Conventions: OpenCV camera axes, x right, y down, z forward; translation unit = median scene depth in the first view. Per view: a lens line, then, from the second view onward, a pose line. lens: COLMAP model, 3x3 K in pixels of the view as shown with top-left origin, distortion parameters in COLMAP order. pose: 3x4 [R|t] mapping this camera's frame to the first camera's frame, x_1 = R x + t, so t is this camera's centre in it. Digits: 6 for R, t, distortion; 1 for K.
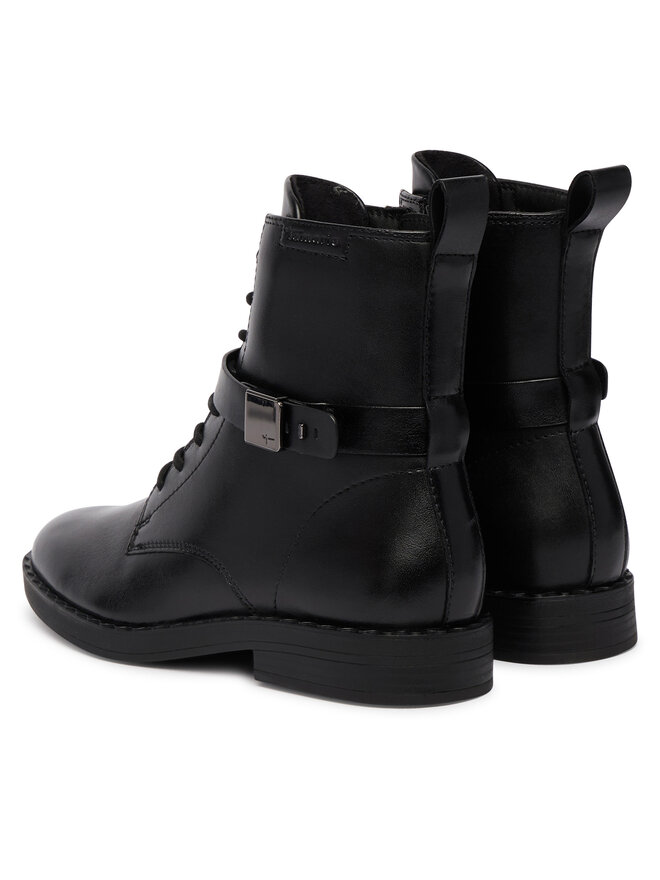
lens RADIAL K [[1563.9, 0, 330.0], [0, 1563.9, 440.0], [0, 0, 1]] dist [-0.028986, -9.396565]
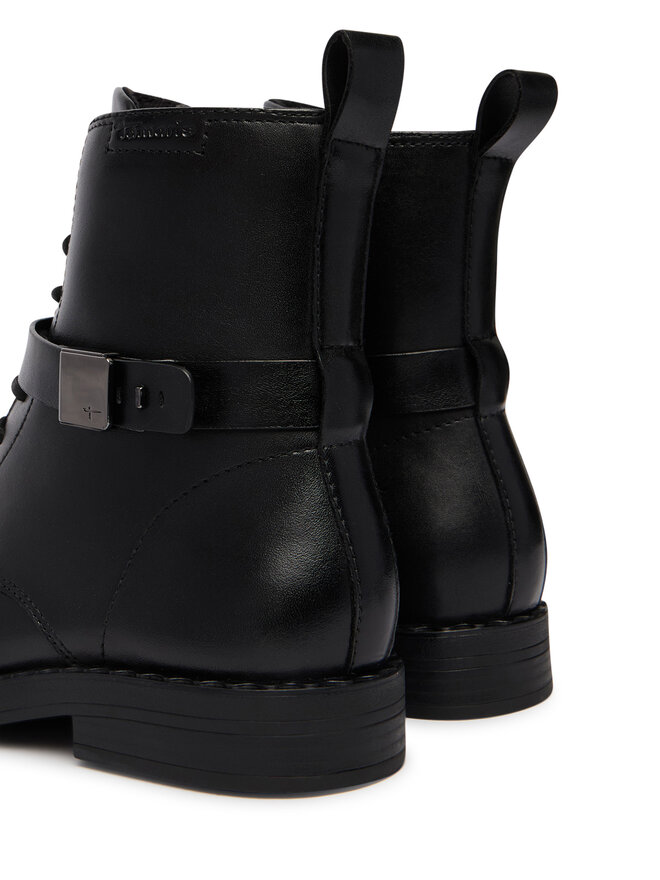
lens RADIAL K [[1014.3, 0, 243.5], [0, 1014.3, 438.4], [0, 0, 1]] dist [-0.102303, -0.001101]
pose [[0.992752, -0.006330, 0.120013, -0.026177], [0.019170, 0.994167, -0.106139, 0.060058], [-0.118641, 0.107670, 0.987082, 0.533705]]
